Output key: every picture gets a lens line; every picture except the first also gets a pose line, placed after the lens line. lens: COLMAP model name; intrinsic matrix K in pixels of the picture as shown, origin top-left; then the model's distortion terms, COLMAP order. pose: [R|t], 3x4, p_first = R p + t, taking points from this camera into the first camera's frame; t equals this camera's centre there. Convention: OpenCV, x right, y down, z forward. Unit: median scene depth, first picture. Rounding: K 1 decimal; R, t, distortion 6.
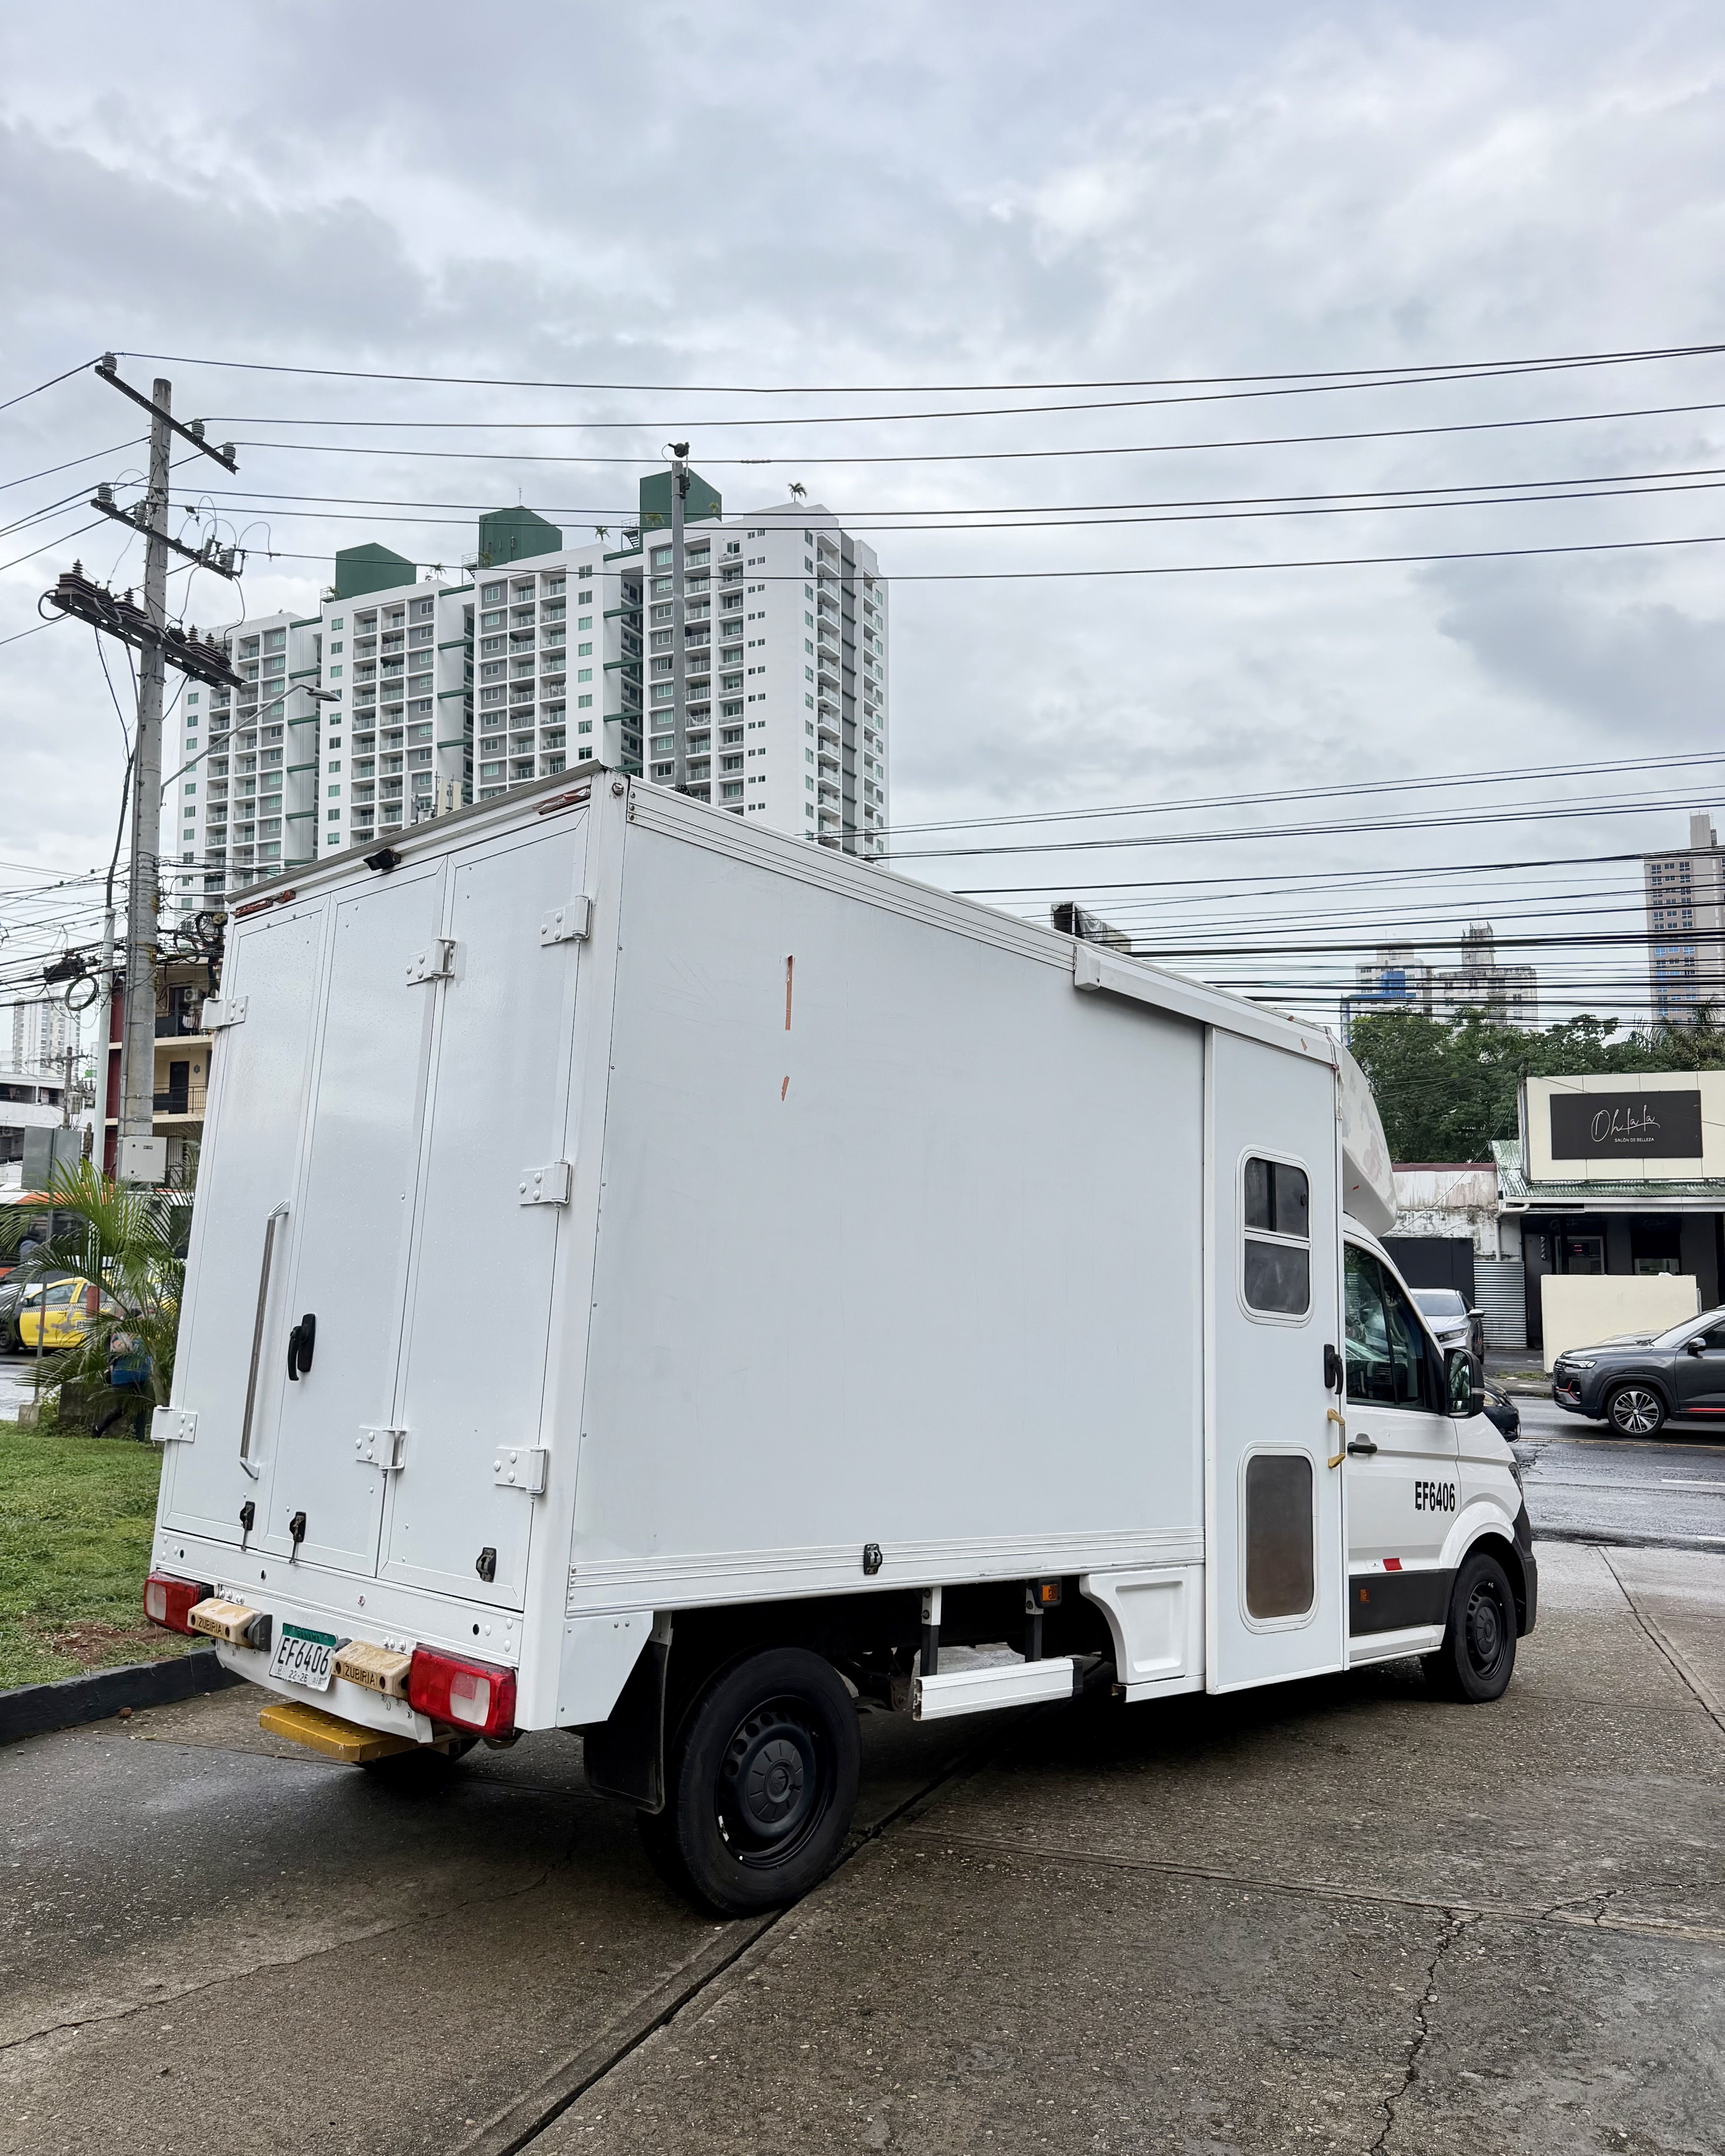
lens RADIAL K [[1624.4, 0, 868.2], [0, 1624.4, 1082.7], [0, 0, 1]] dist [0.005228, 0.005557]
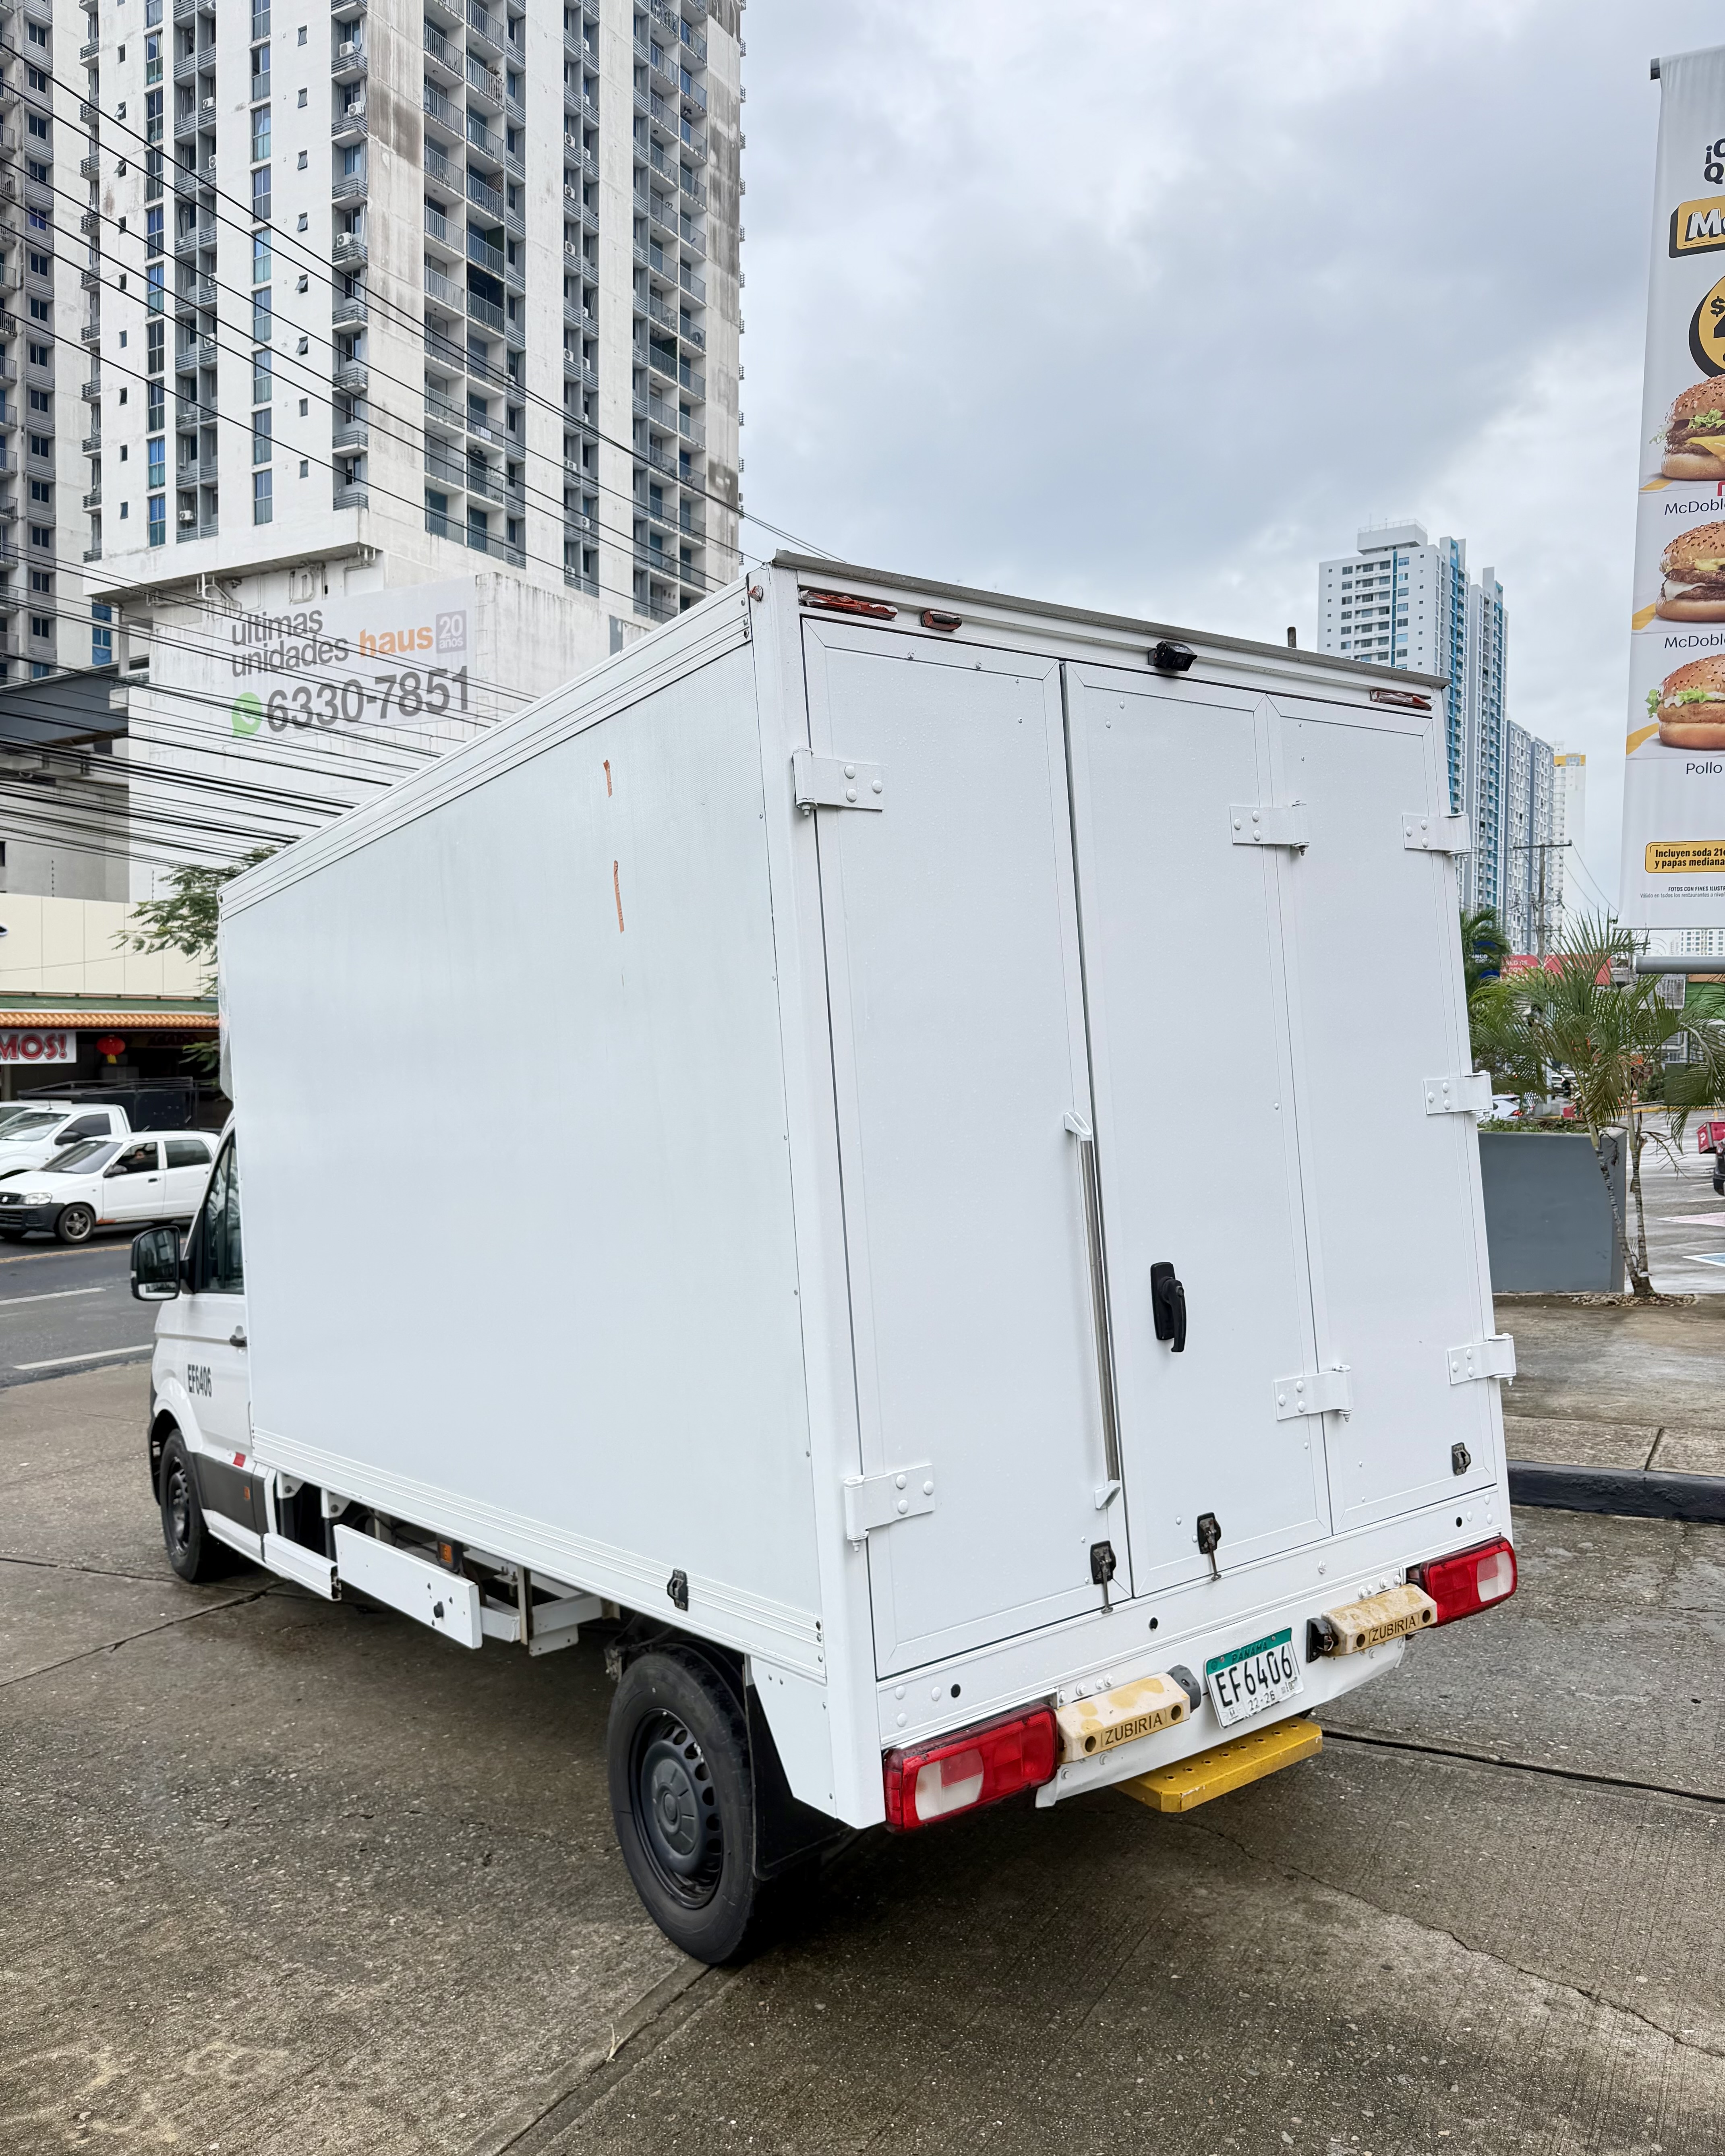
lens RADIAL K [[1624.4, 0, 868.2], [0, 1624.4, 1082.7], [0, 0, 1]] dist [0.005228, 0.005557]
pose [[0.143831, -0.018489, 0.989430, -1.175713], [-0.106892, 0.993685, 0.034107, 0.055307], [-0.983812, -0.110668, 0.140946, 1.119448]]
